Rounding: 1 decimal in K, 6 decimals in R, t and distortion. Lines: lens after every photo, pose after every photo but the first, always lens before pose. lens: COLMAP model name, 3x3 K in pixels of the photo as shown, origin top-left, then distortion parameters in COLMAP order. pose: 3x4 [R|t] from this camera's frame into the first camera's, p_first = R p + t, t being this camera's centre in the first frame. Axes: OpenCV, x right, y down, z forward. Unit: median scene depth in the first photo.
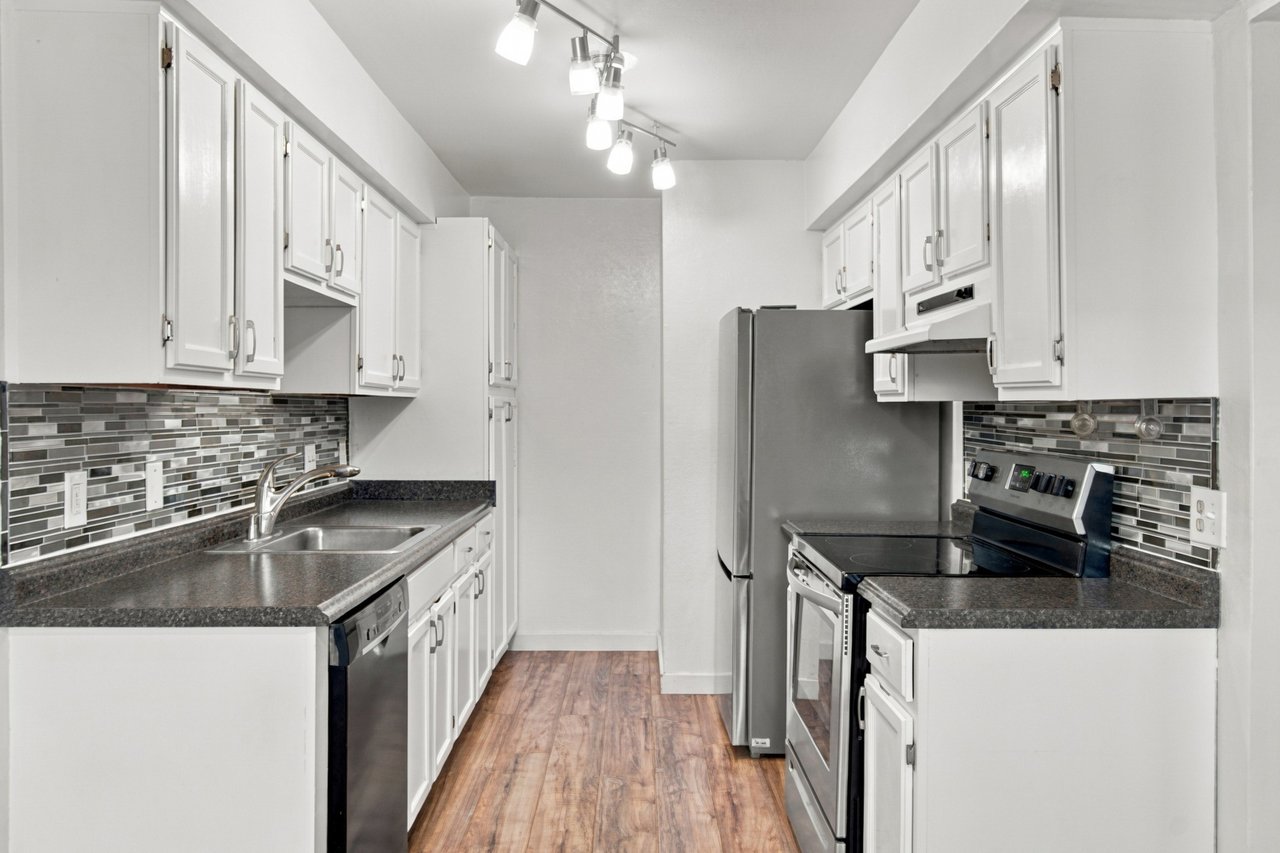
lens RADIAL K [[980.6, 0, 651.1], [0, 980.6, 414.5], [0, 0, 1]] dist [0.040810, 0.009157]
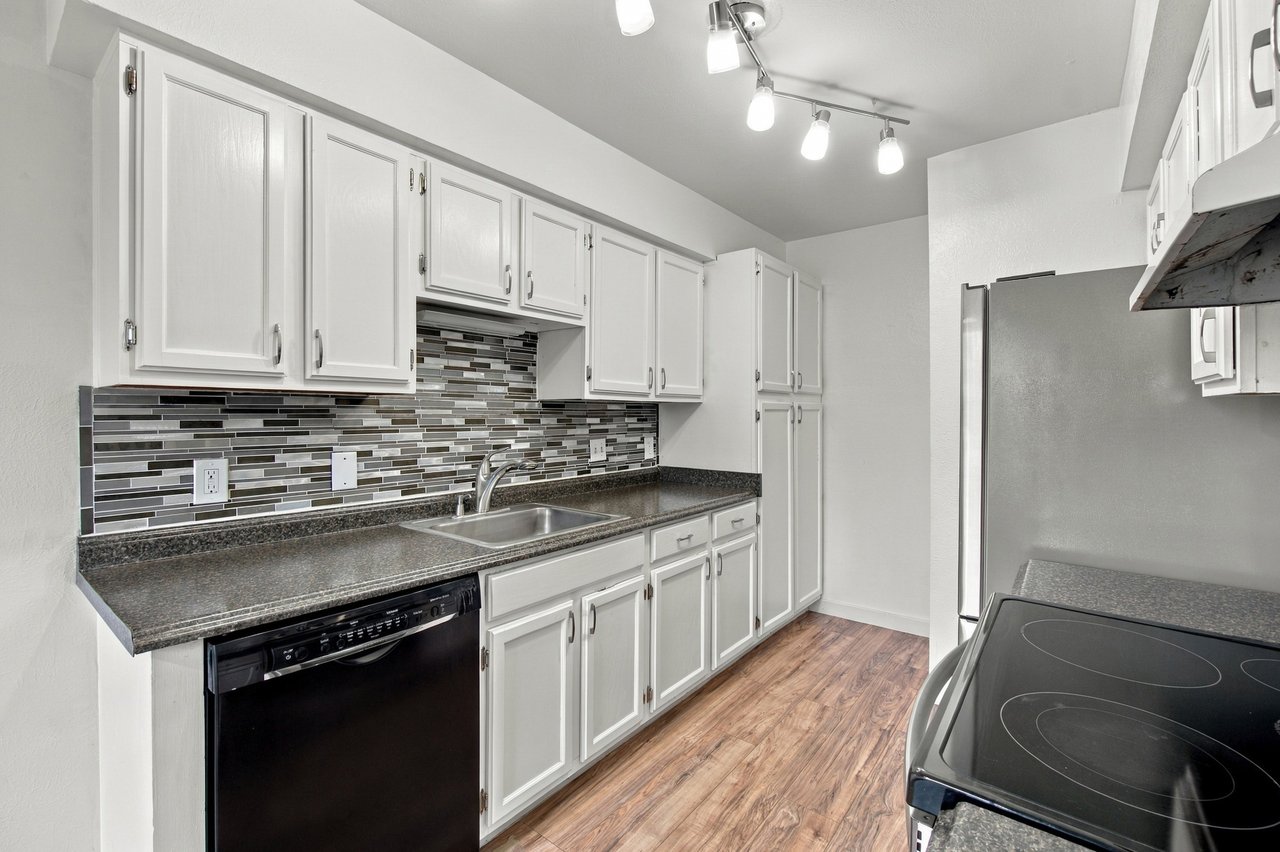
lens RADIAL K [[553.9, 0, 639.9], [0, 553.9, 415.6], [0, 0, 1]] dist [-0.008324, 0.001955]
pose [[0.775011, 0.001446, -0.631946, 0.181526], [-0.003926, 0.999989, -0.002527, 0.001132], [0.631936, 0.004440, 0.775008, 0.515753]]
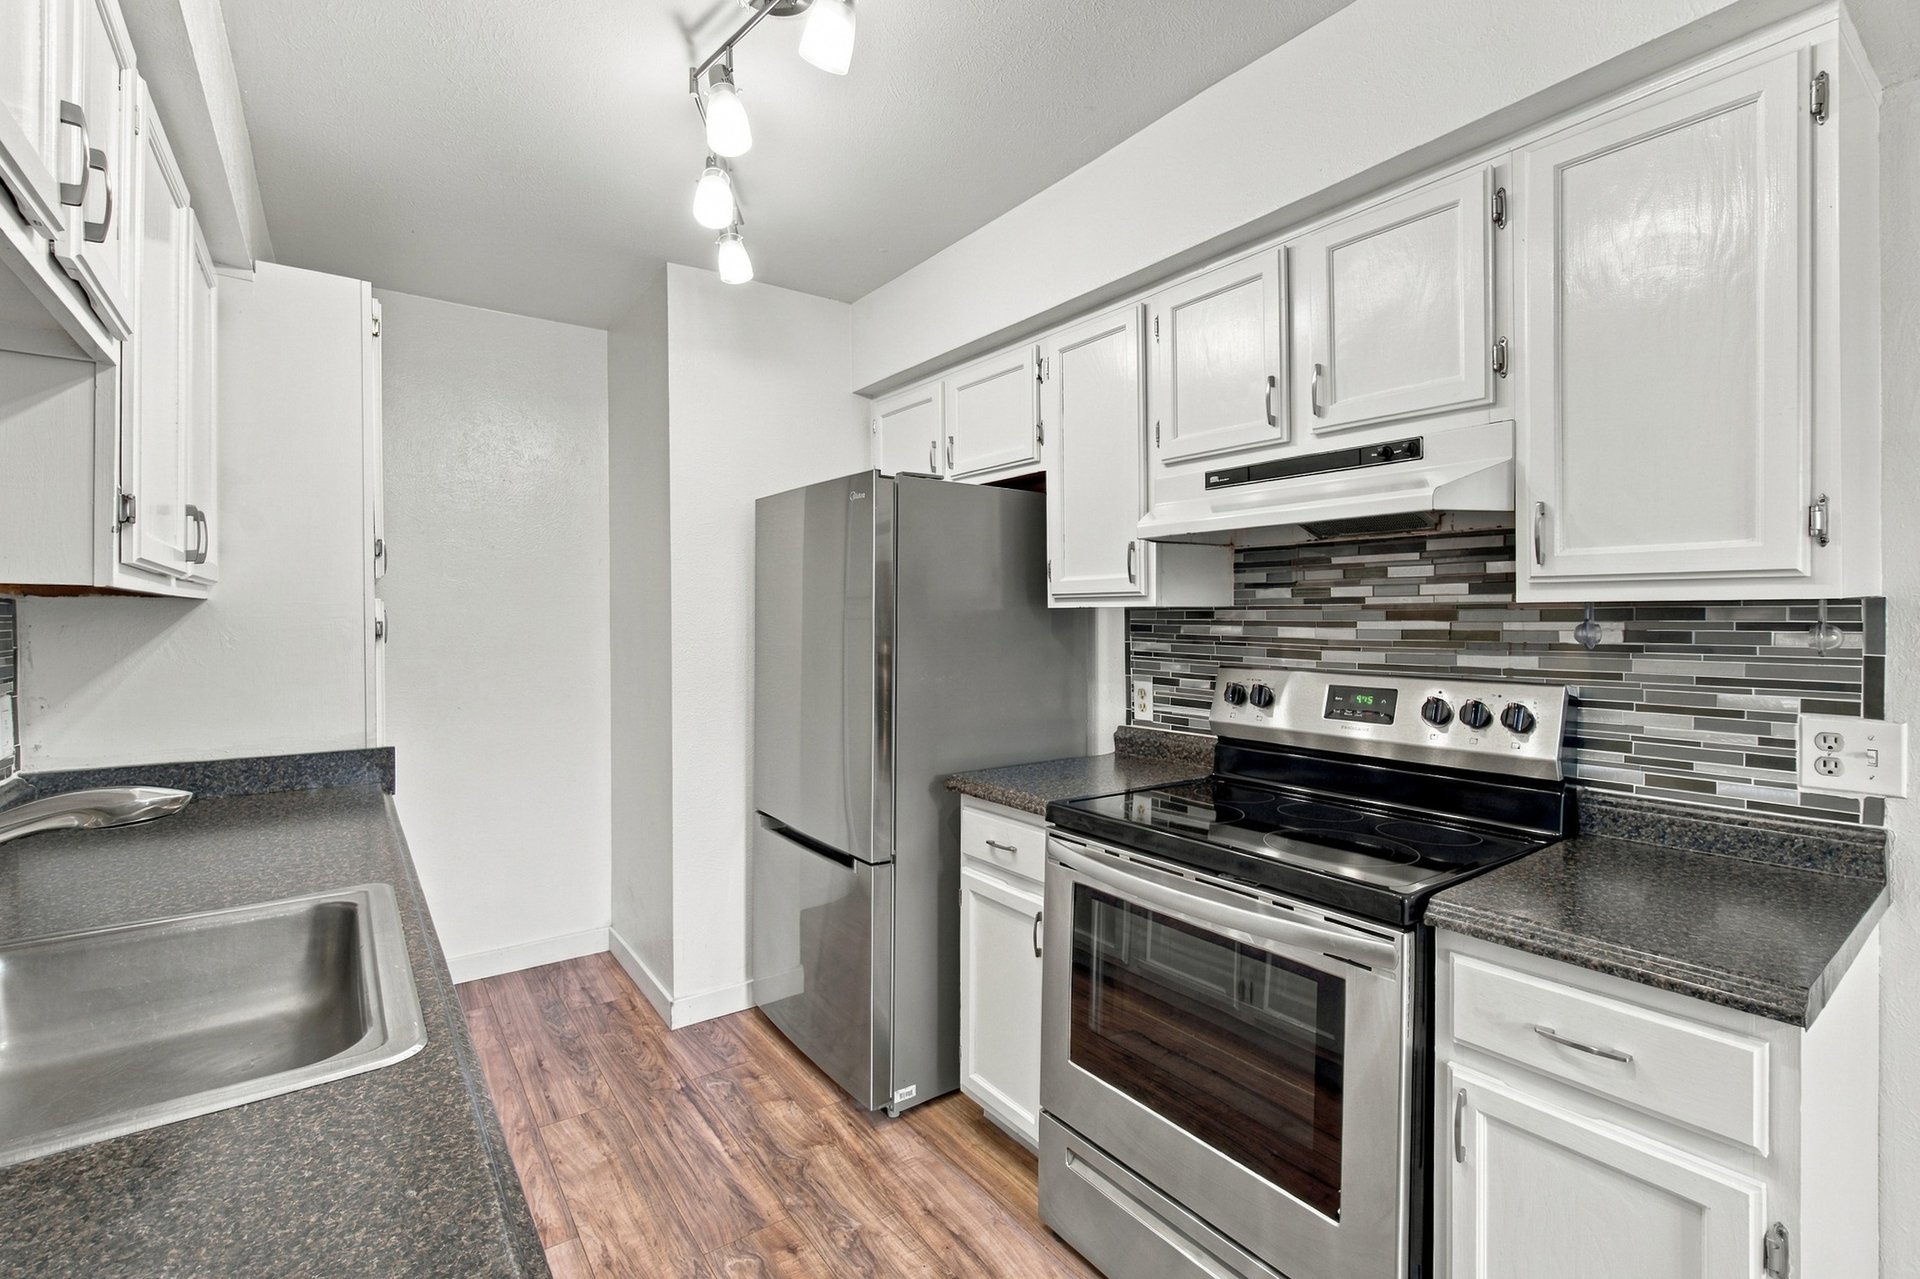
lens RADIAL K [[830.8, 0, 960.2], [0, 830.8, 621.7], [0, 0, 1]] dist [-0.008324, 0.001955]
pose [[0.814878, -0.006350, 0.579597, -0.212544], [0.009102, 0.999957, -0.001841, -0.001971], [-0.579561, 0.006776, 0.814901, 0.532677]]
